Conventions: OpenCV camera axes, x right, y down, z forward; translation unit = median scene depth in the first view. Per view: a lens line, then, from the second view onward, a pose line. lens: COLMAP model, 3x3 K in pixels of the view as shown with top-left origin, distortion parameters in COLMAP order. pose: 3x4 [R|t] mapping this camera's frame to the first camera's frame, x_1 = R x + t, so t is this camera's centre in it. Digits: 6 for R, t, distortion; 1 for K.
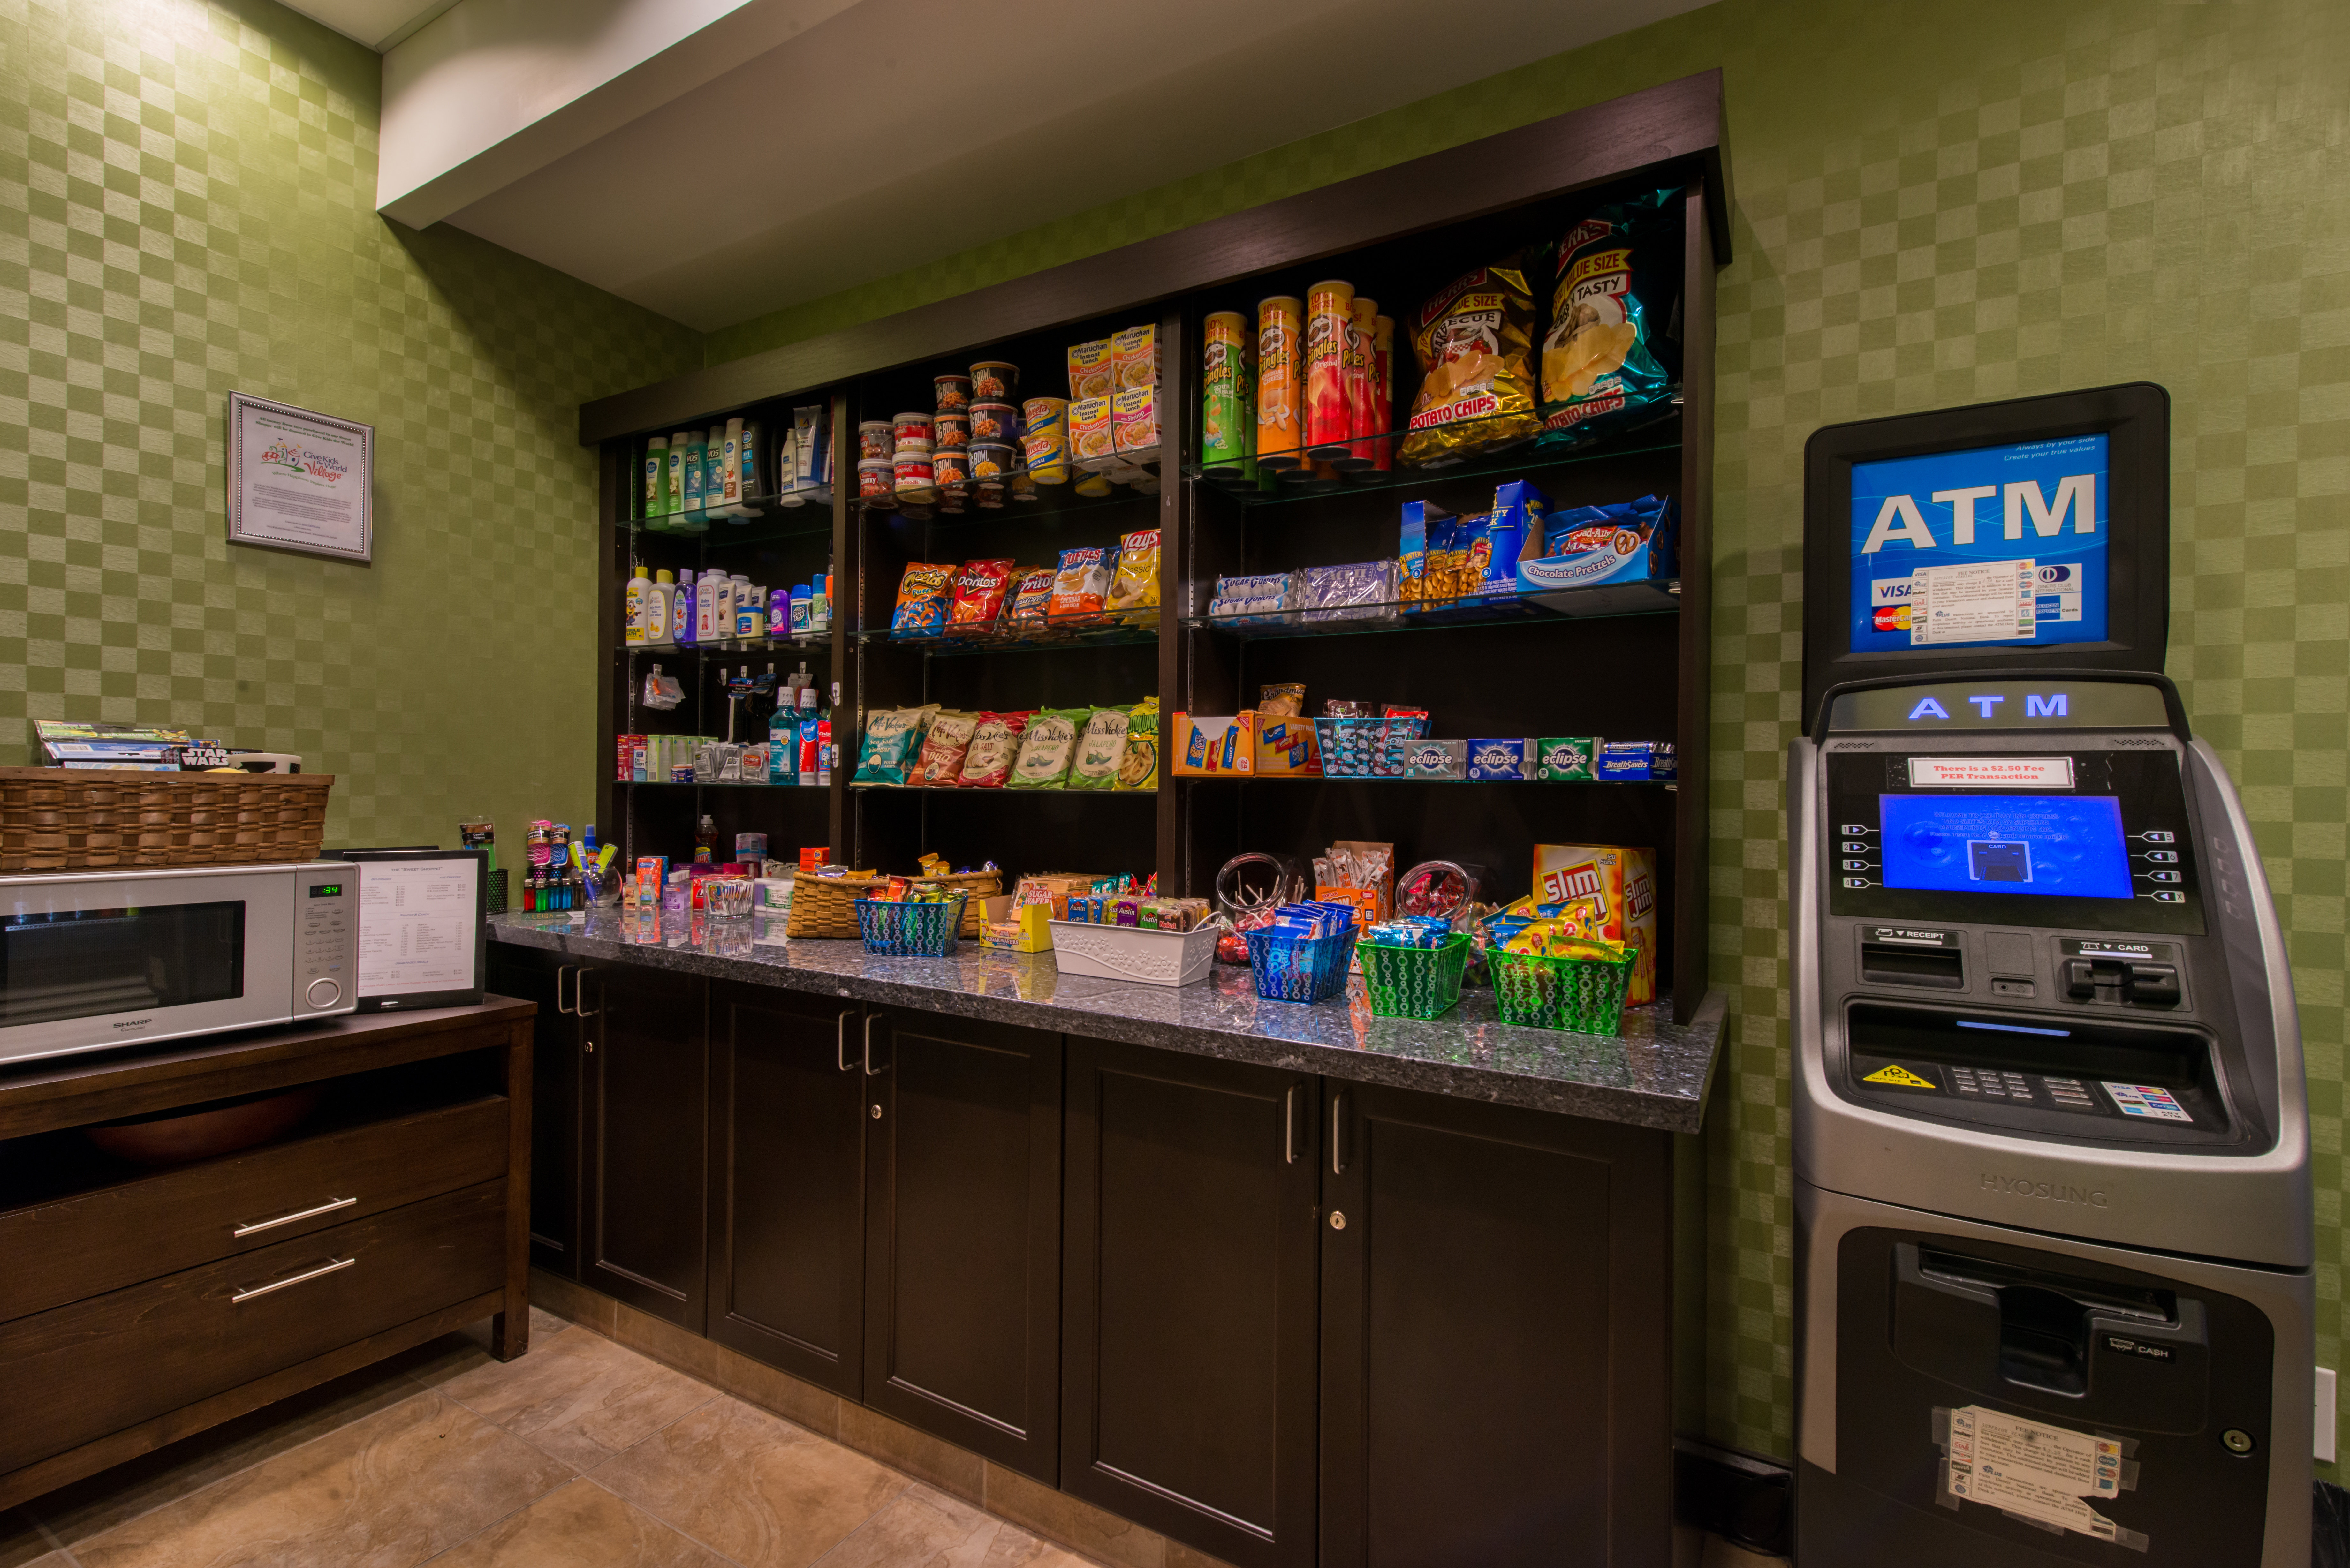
lens RADIAL K [[1051.1, 0, 1185.7], [0, 1051.1, 774.3], [0, 0, 1]] dist [-0.004073, -0.000211]
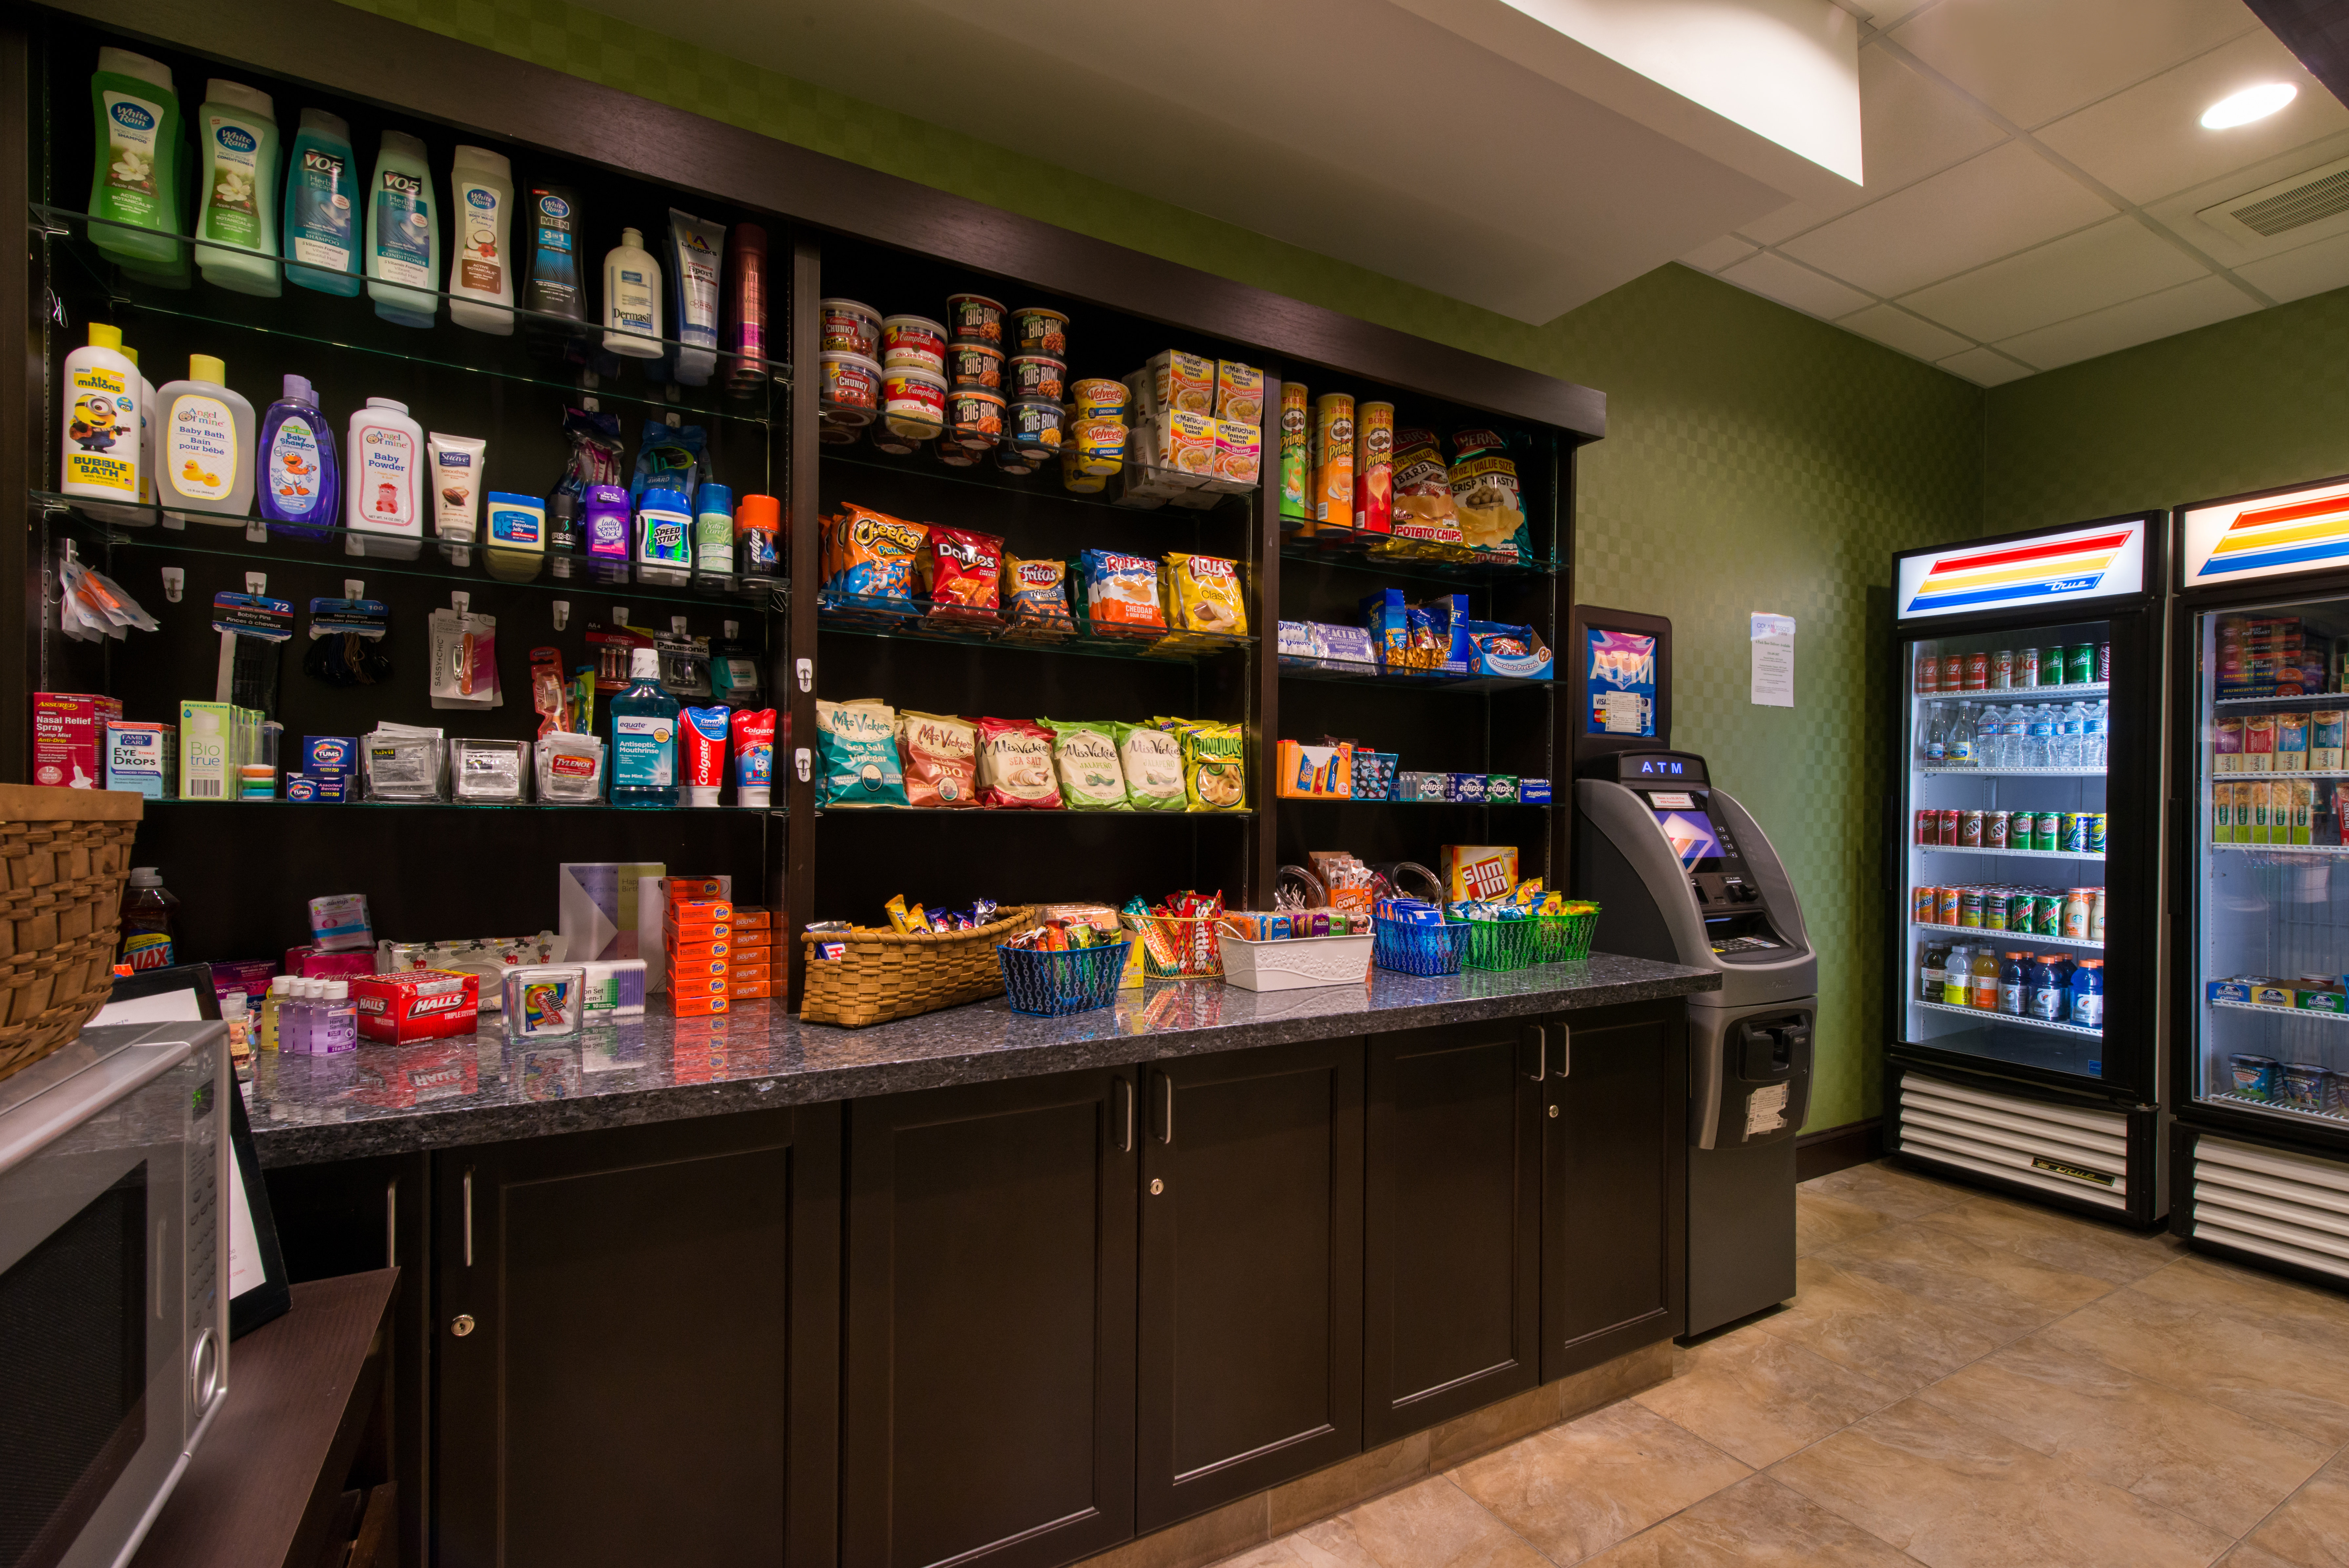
lens RADIAL K [[1050.8, 0, 1186.4], [0, 1050.8, 803.2], [0, 0, 1]] dist [-0.004073, -0.000211]
pose [[0.497251, -0.004799, 0.867593, -0.989470], [-0.015120, 0.999785, 0.014197, -0.006749], [-0.867475, -0.020177, 0.497072, 0.532939]]
